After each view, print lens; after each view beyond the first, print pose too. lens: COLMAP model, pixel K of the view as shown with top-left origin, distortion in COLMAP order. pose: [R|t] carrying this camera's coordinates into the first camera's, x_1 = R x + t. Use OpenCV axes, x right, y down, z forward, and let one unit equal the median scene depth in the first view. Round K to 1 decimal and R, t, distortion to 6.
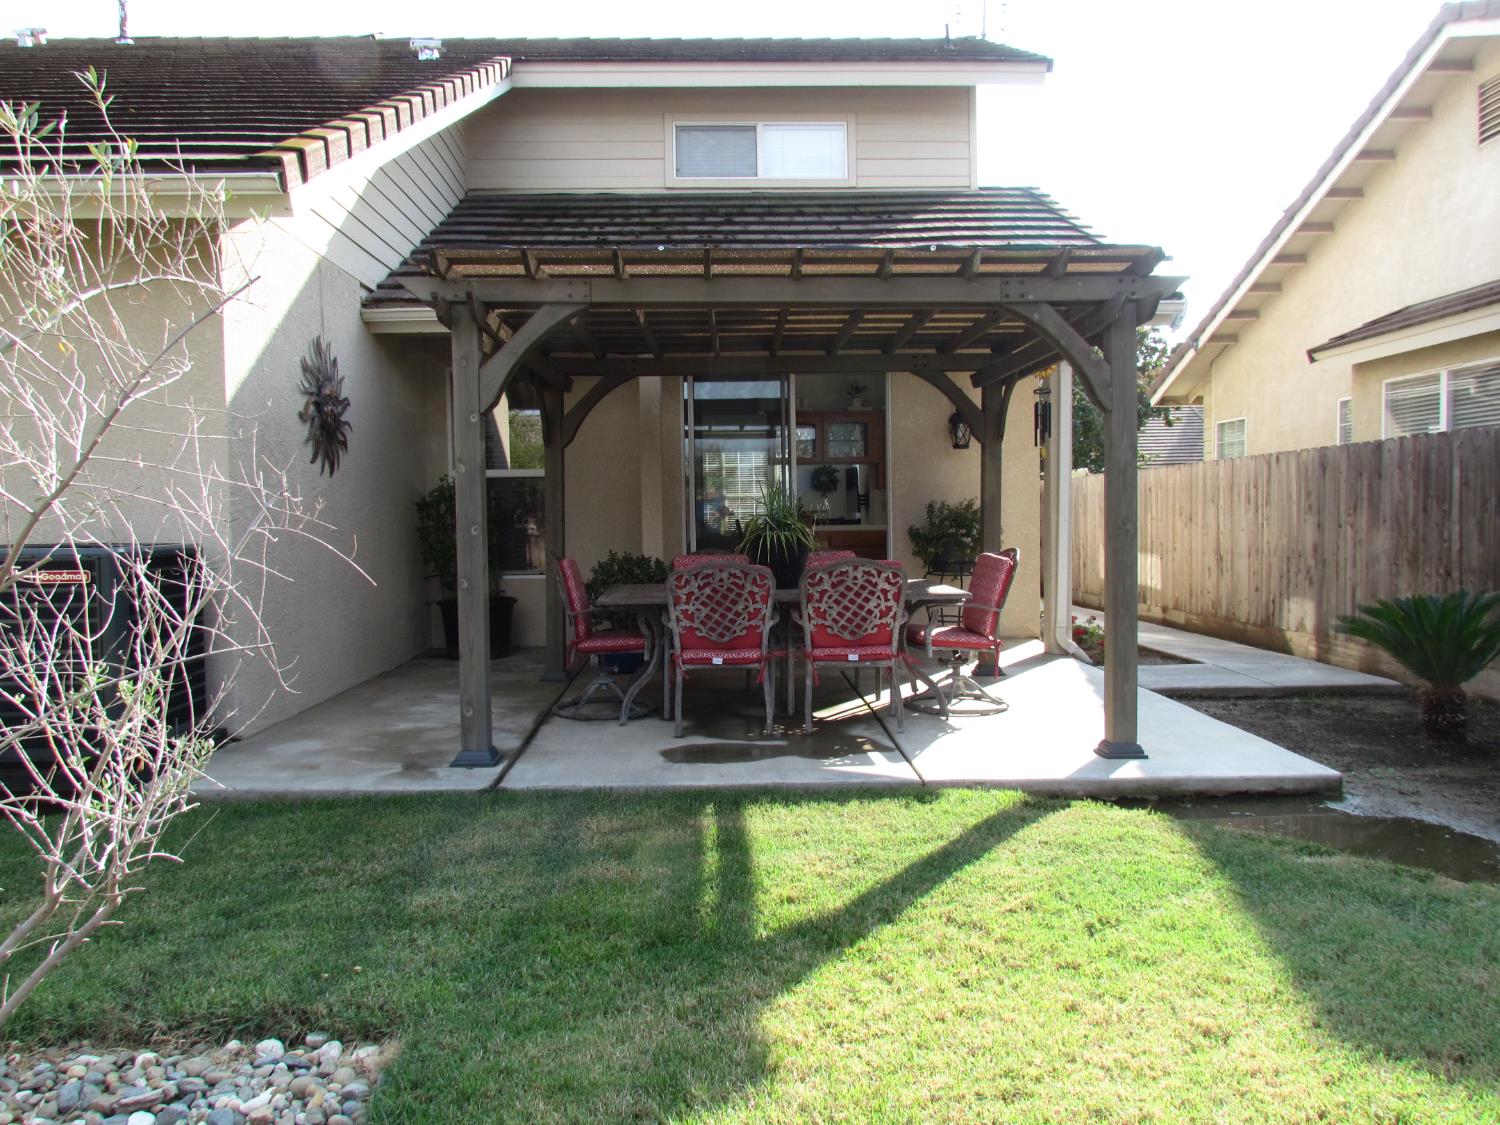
lens RADIAL K [[1062.6, 0, 750.0], [0, 1062.6, 562.5], [0, 0, 1]] dist [-0.010640, -0.004170]
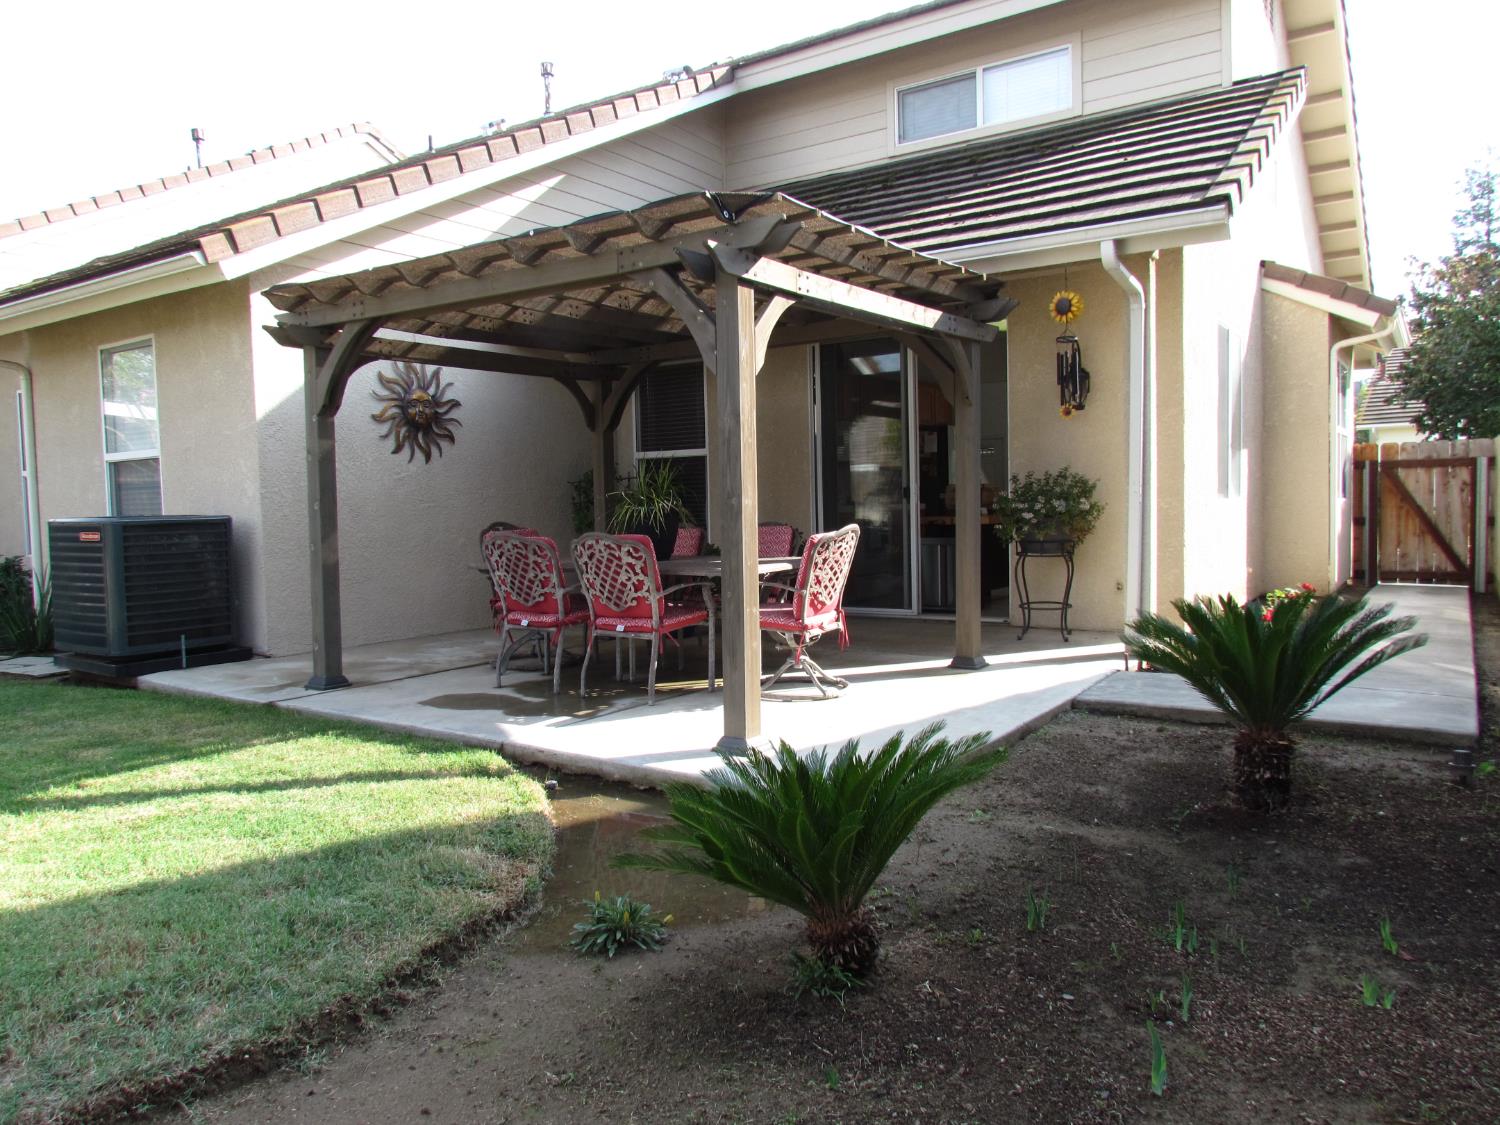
lens RADIAL K [[1062.6, 0, 750.0], [0, 1062.6, 562.5], [0, 0, 1]] dist [-0.010640, -0.004170]
pose [[0.813057, 0.030484, -0.581385, 0.797532], [-0.015791, 0.999416, 0.030319, -0.008015], [0.581969, -0.015471, 0.813064, 0.231790]]
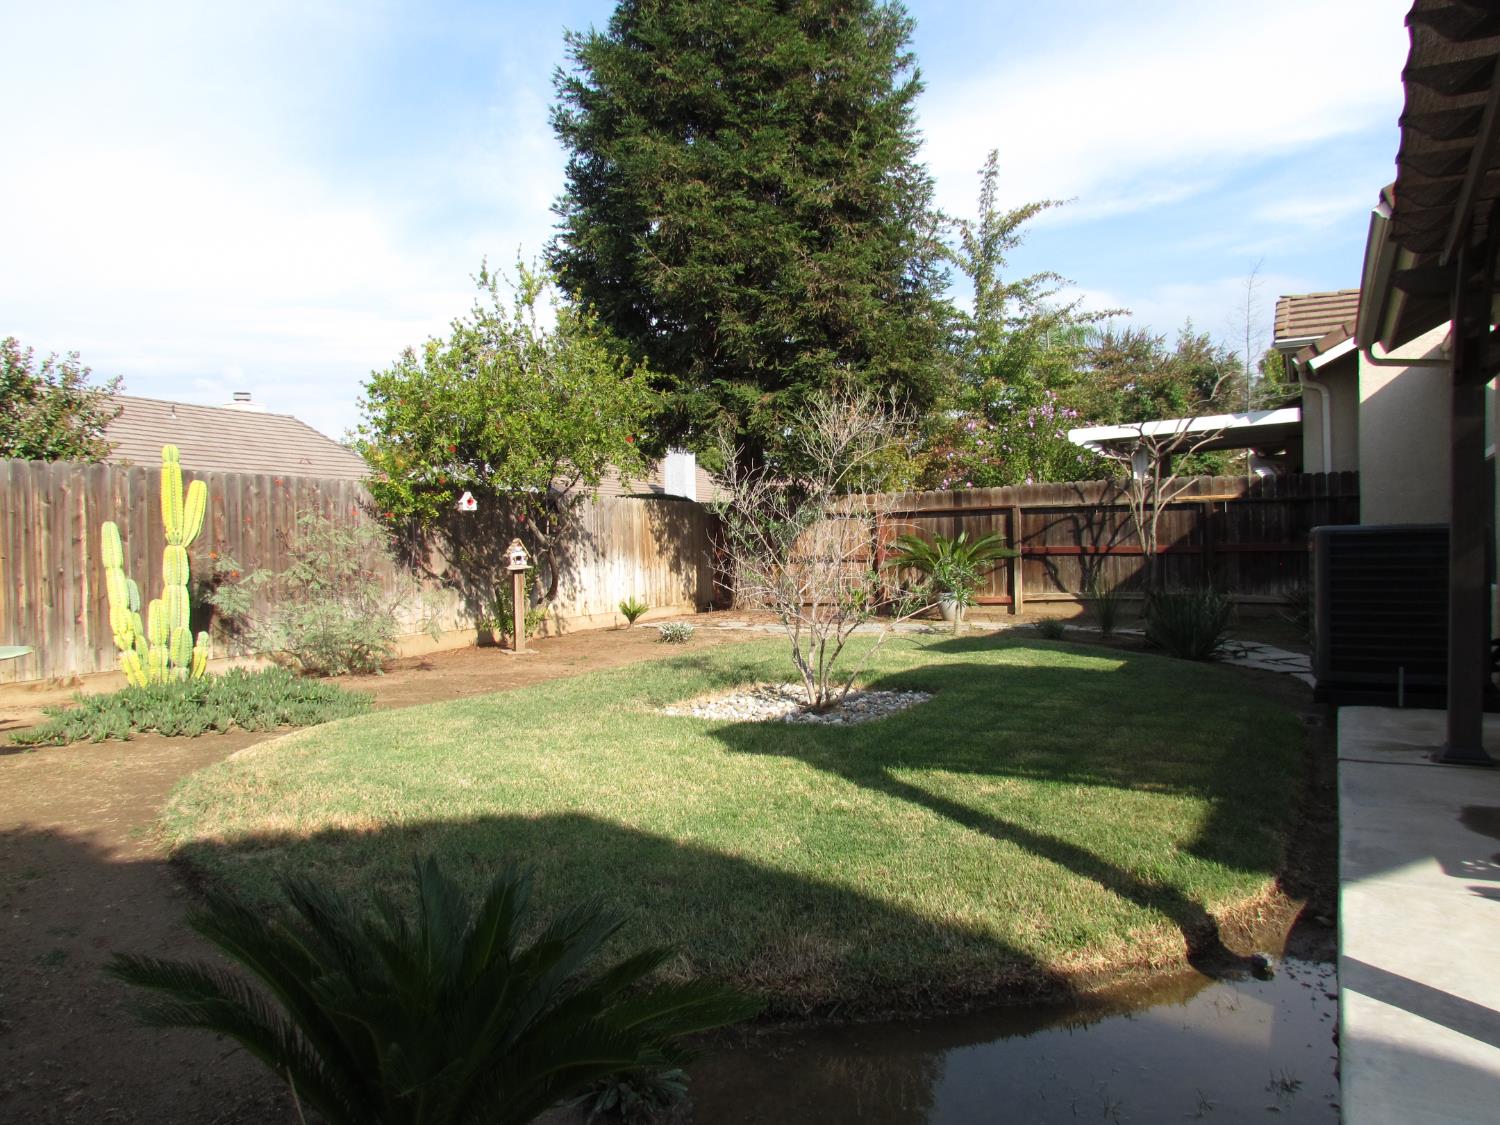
lens RADIAL K [[1062.6, 0, 750.0], [0, 1062.6, 562.5], [0, 0, 1]] dist [-0.010640, -0.004170]
pose [[-0.505710, 0.031026, -0.862146, 0.746357], [-0.014910, 0.998890, 0.044693, -0.013932], [0.862575, 0.035456, -0.504685, 0.831778]]
